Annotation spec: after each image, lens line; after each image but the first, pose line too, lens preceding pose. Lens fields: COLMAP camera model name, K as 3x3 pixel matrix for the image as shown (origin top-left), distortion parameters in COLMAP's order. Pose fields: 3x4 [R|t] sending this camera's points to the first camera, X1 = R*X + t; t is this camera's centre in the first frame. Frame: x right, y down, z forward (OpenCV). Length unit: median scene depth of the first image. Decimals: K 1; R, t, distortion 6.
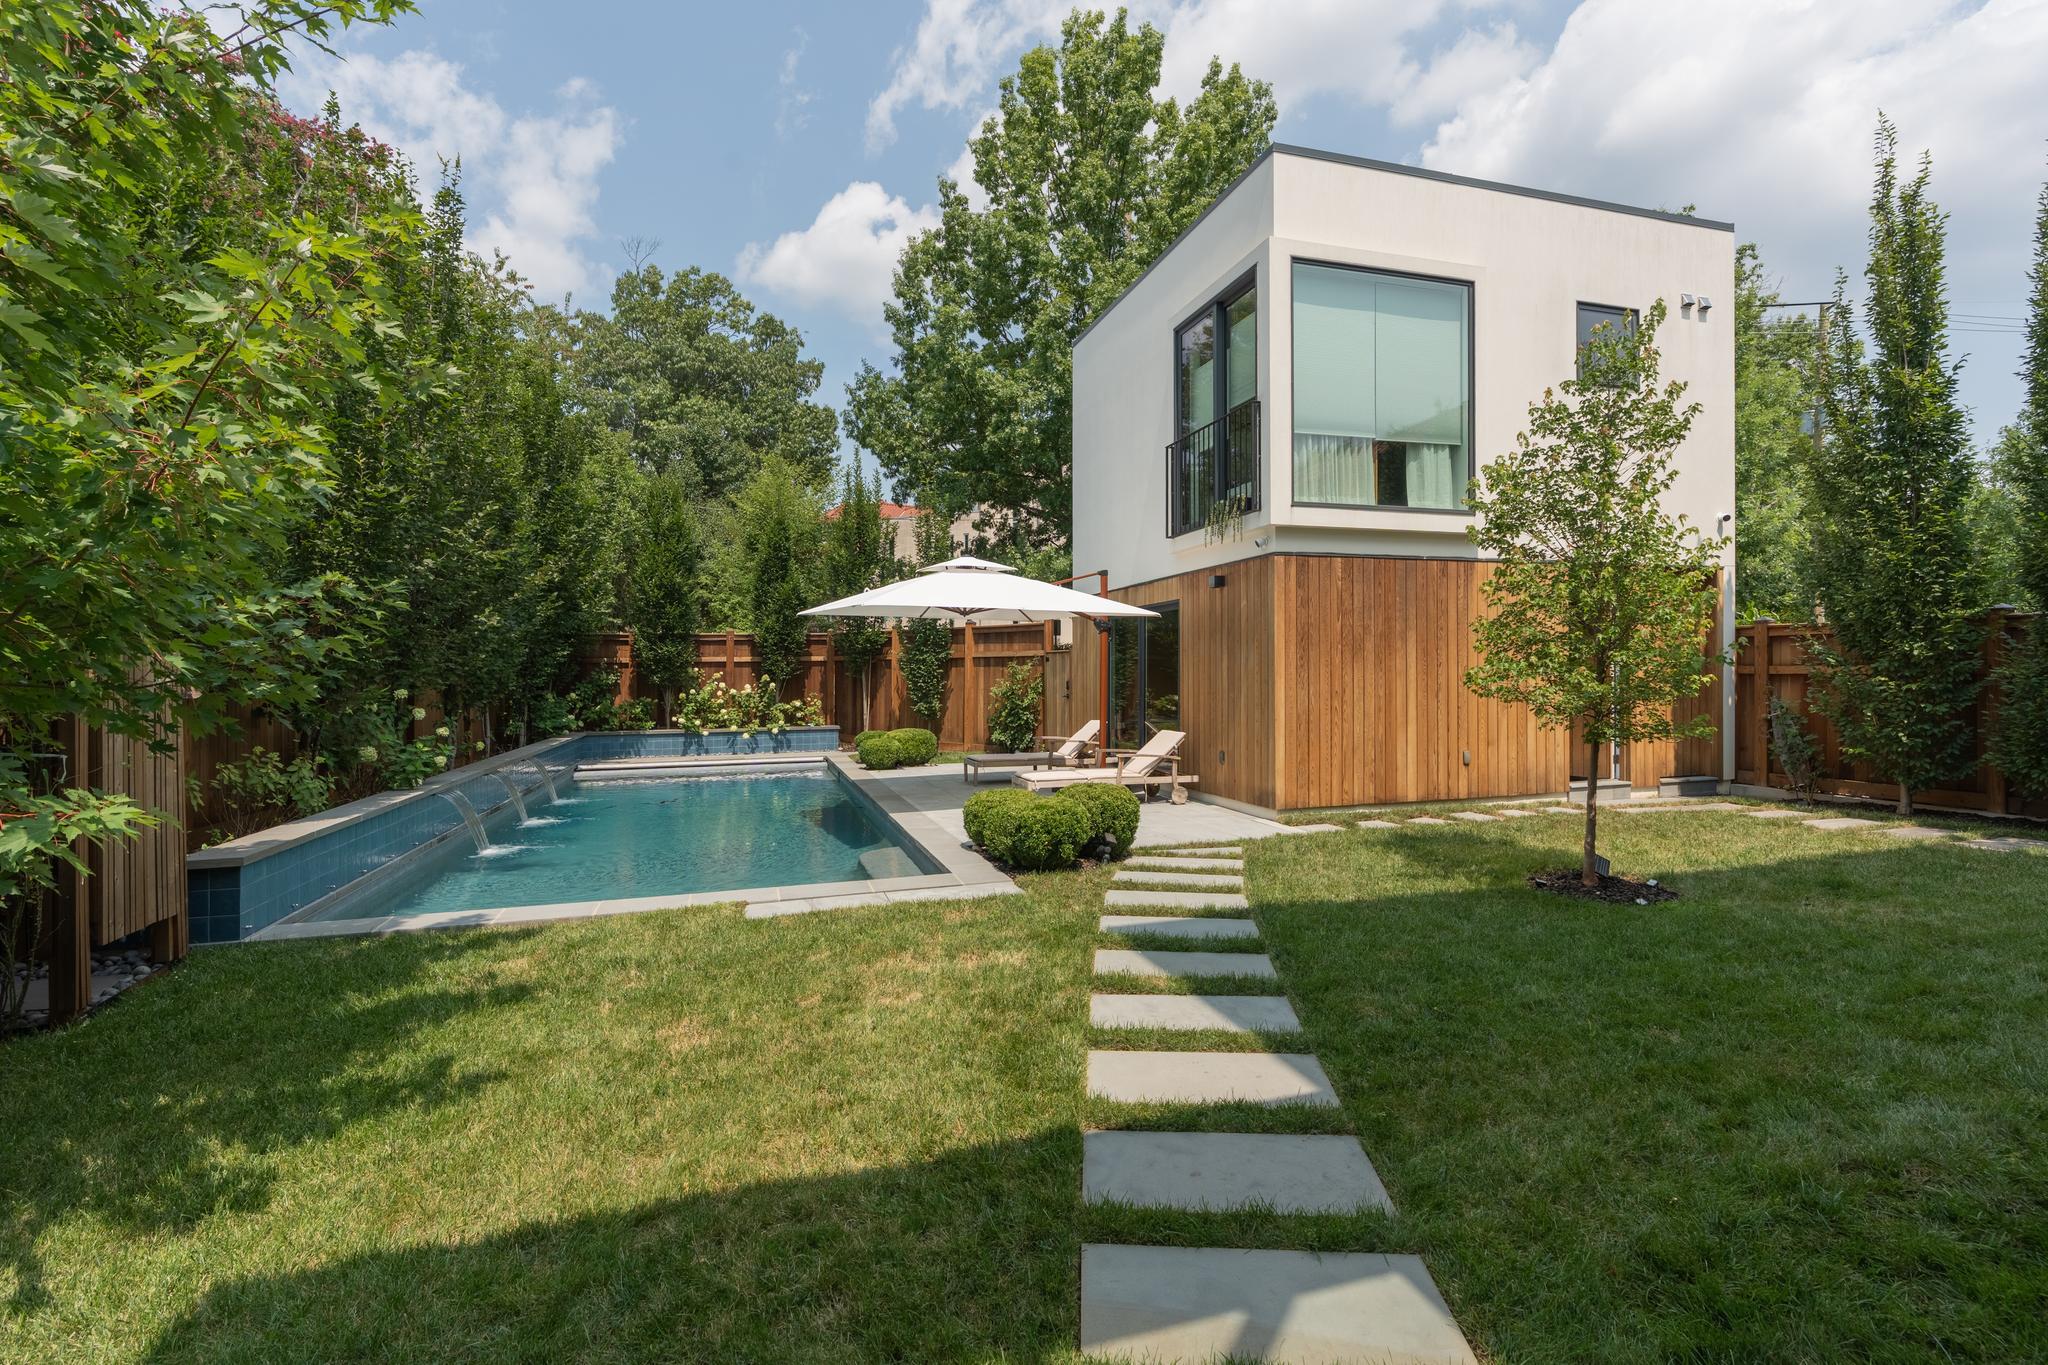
lens RADIAL K [[948.3, 0, 1034.9], [0, 948.3, 675.3], [0, 0, 1]] dist [-0.002556, 0.000227]
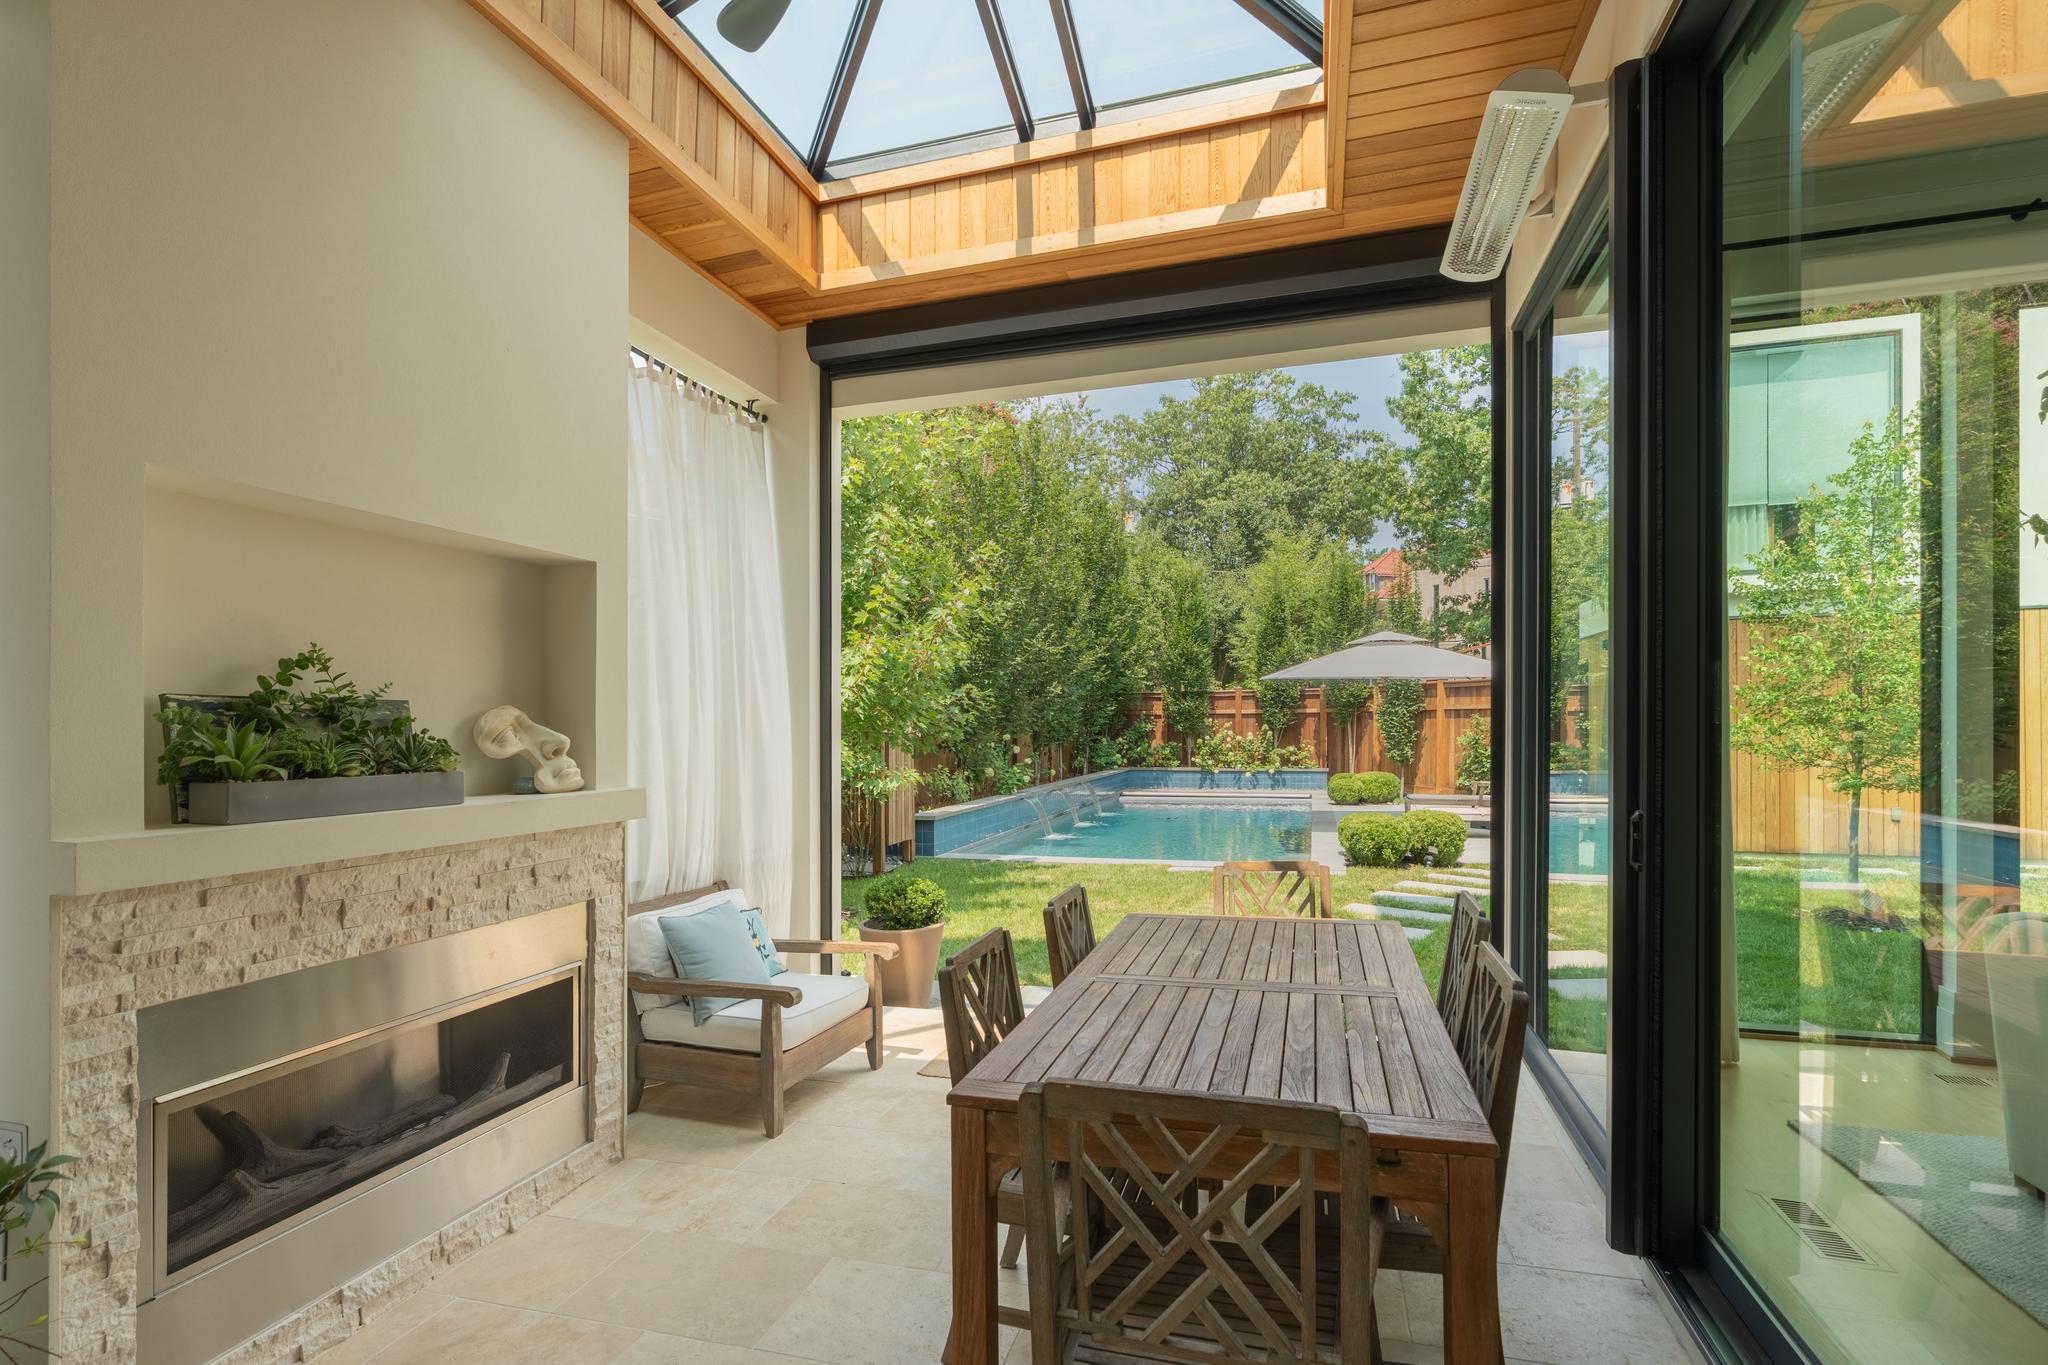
lens RADIAL K [[937.2, 0, 1029.5], [0, 937.2, 731.3], [0, 0, 1]] dist [0.001341, 0.000472]
pose [[0.834123, 0.007919, -0.551522, 0.199138], [-0.002414, 0.999940, 0.010707, -0.006113], [0.551573, -0.007599, 0.834092, -0.255407]]
